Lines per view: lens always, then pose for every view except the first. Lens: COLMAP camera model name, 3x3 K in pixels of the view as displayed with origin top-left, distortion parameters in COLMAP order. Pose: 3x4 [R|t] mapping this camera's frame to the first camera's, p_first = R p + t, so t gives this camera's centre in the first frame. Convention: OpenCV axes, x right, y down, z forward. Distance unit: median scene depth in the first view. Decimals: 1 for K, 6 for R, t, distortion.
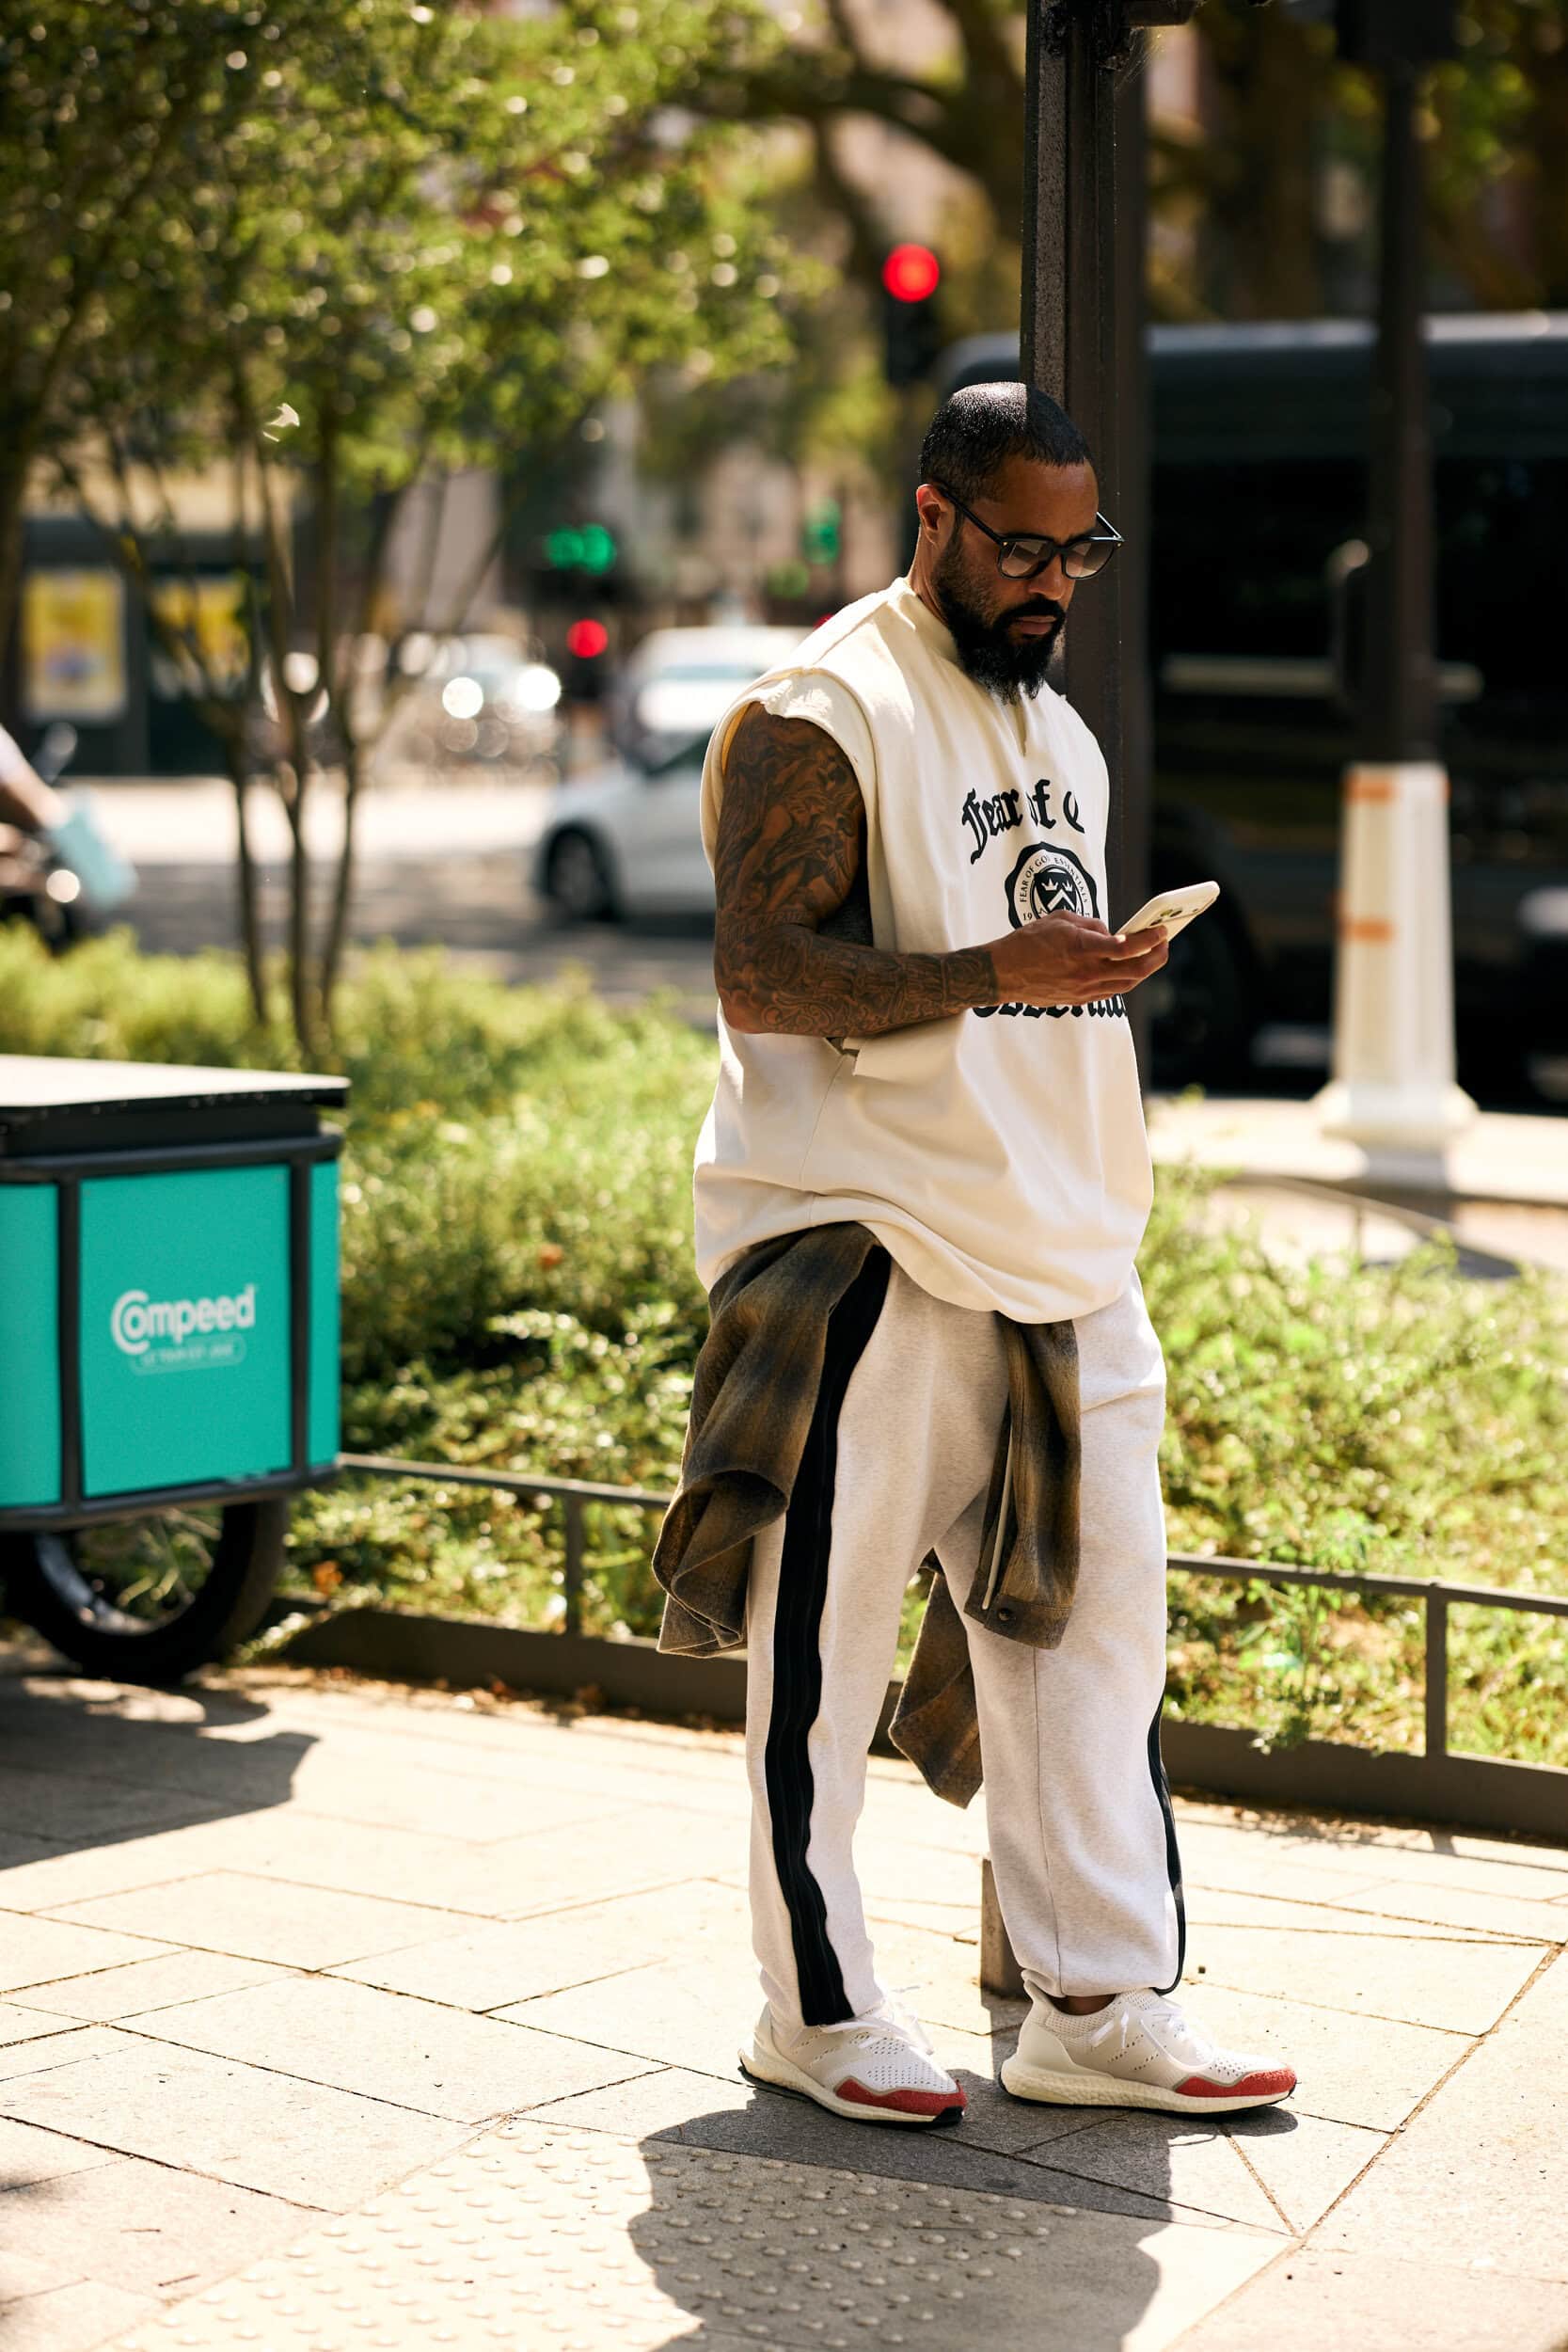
lens RADIAL K [[5739.1, 0, 782.1], [0, 5739.1, 1176.0], [0, 0, 1]] dist [0.197500, 0.000000]
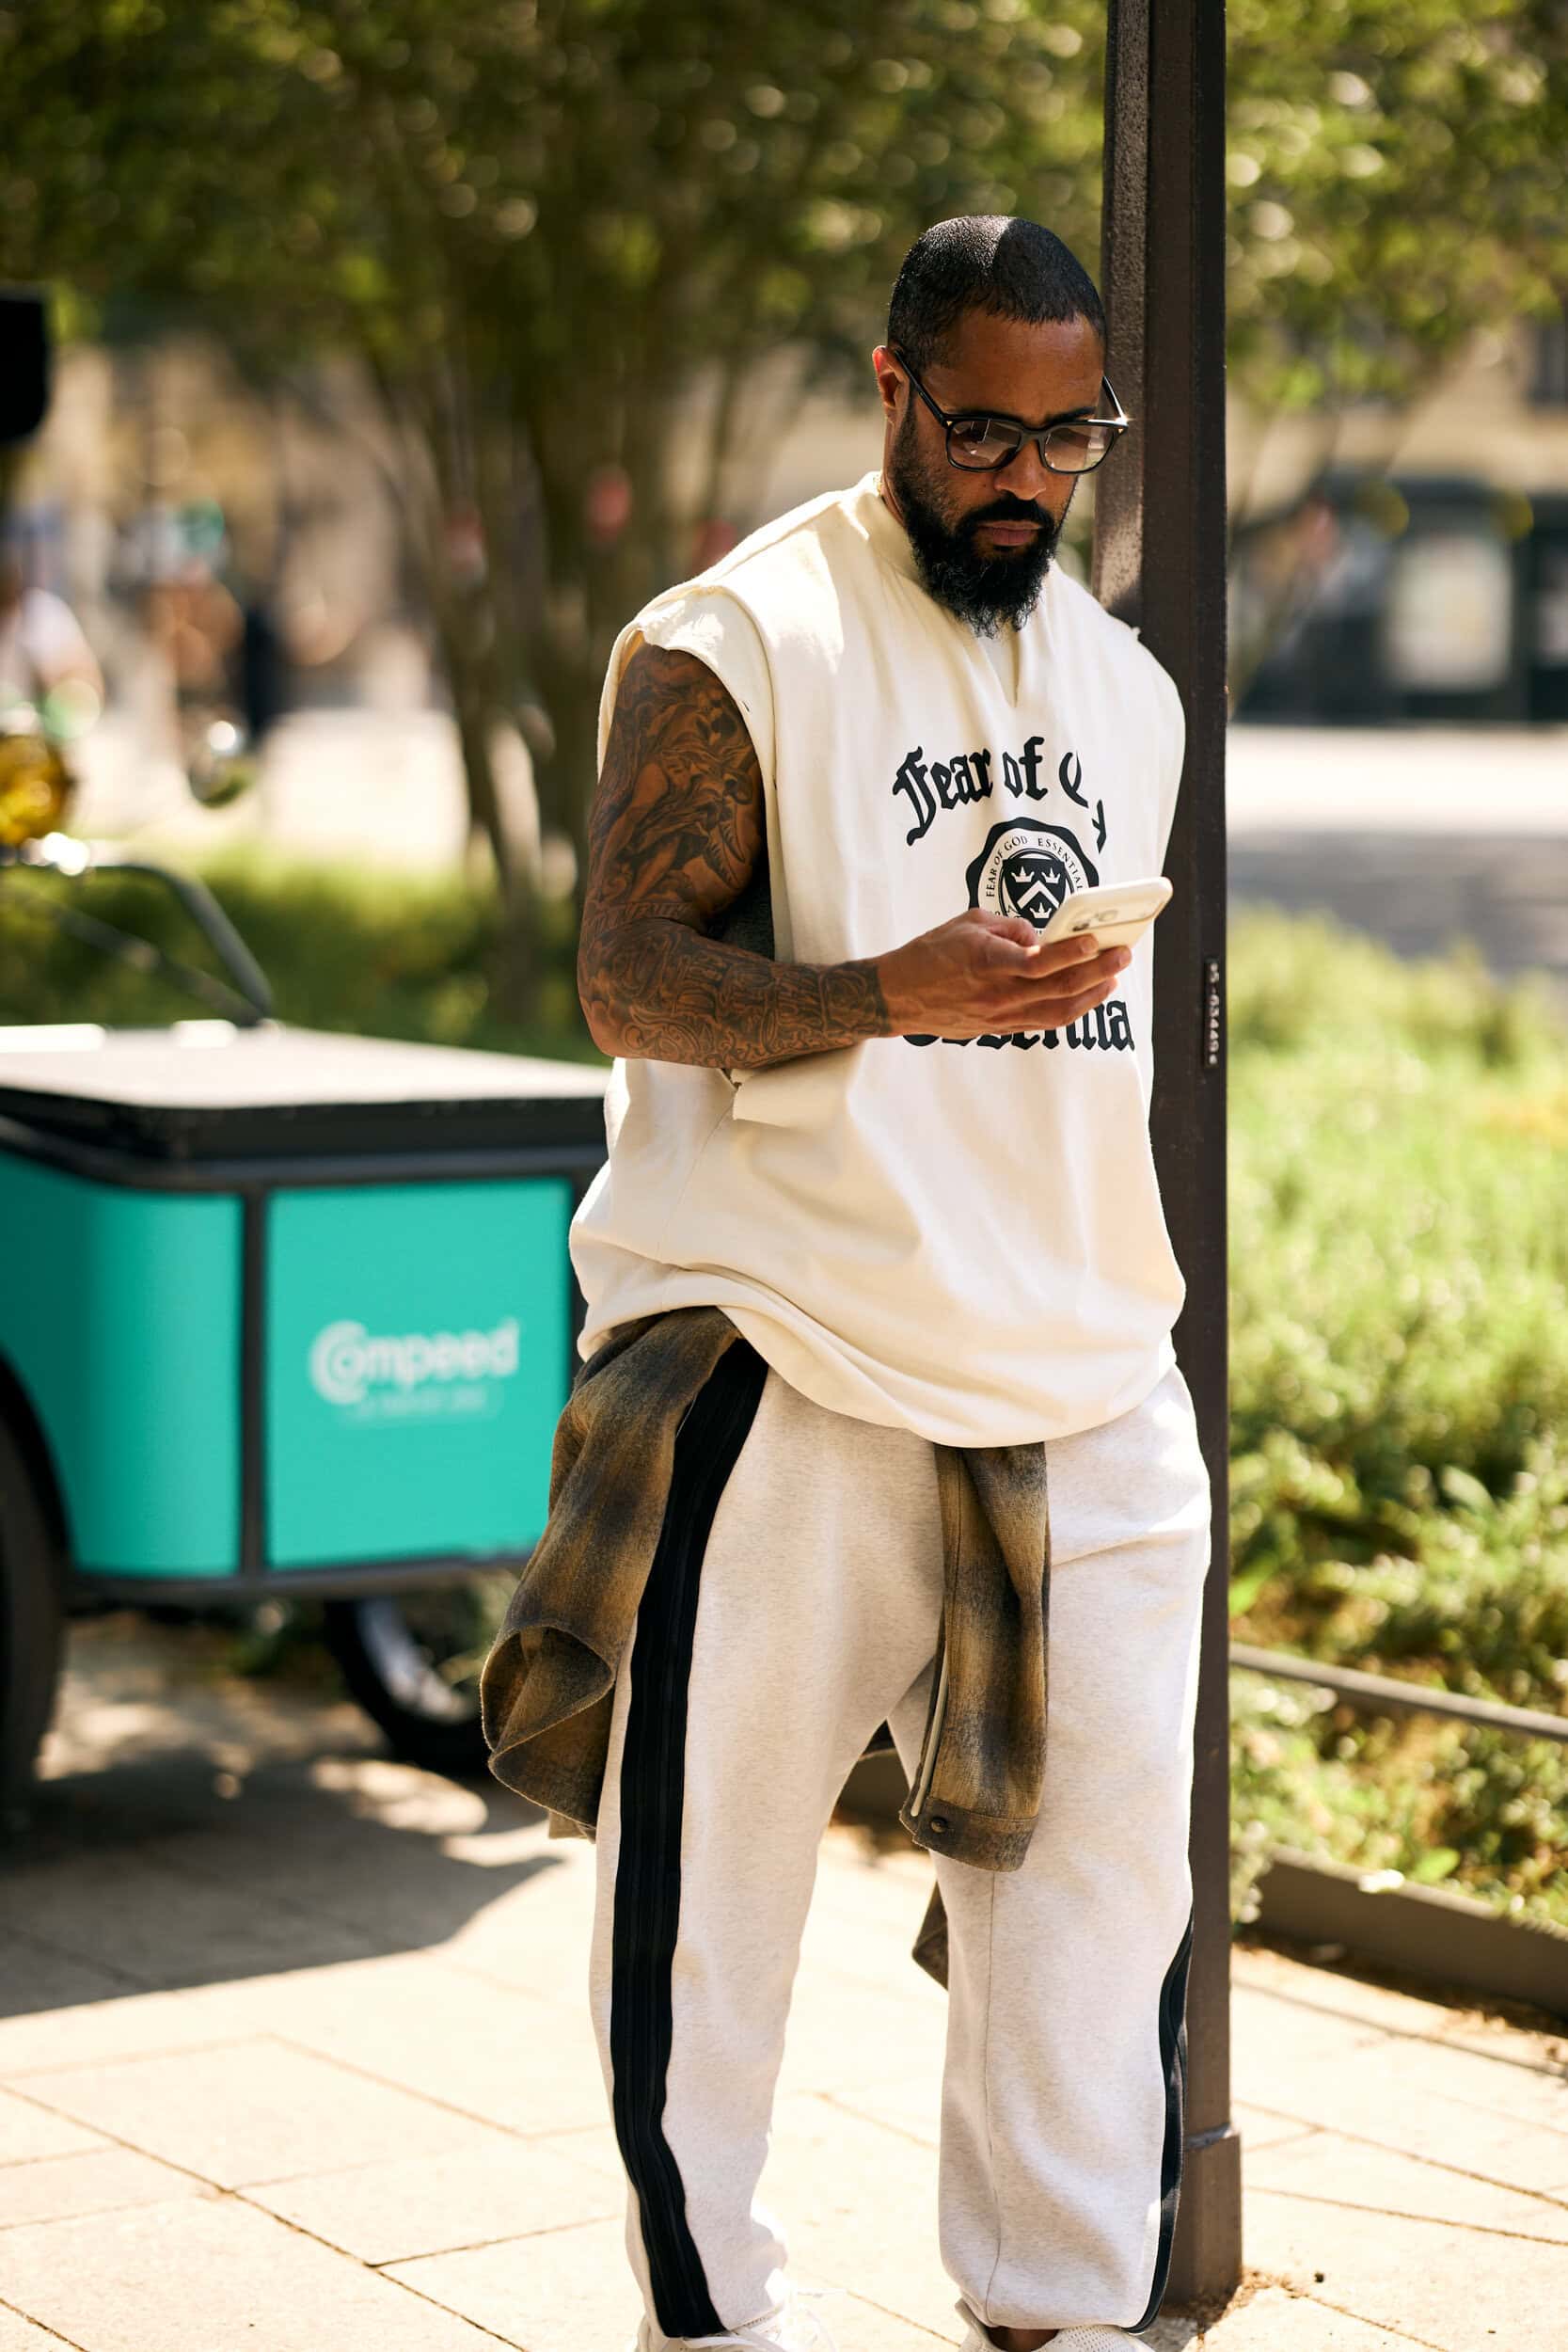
lens RADIAL K [[5739.1, 0, 813.3], [0, 5739.1, 1228.8], [0, 0, 1]] dist [0.197500, 0.000000]
pose [[0.970380, 0.036764, -0.238771, 0.204302], [-0.032737, 0.999247, 0.020810, -0.018679], [0.239357, -0.012377, 0.970853, 0.251994]]
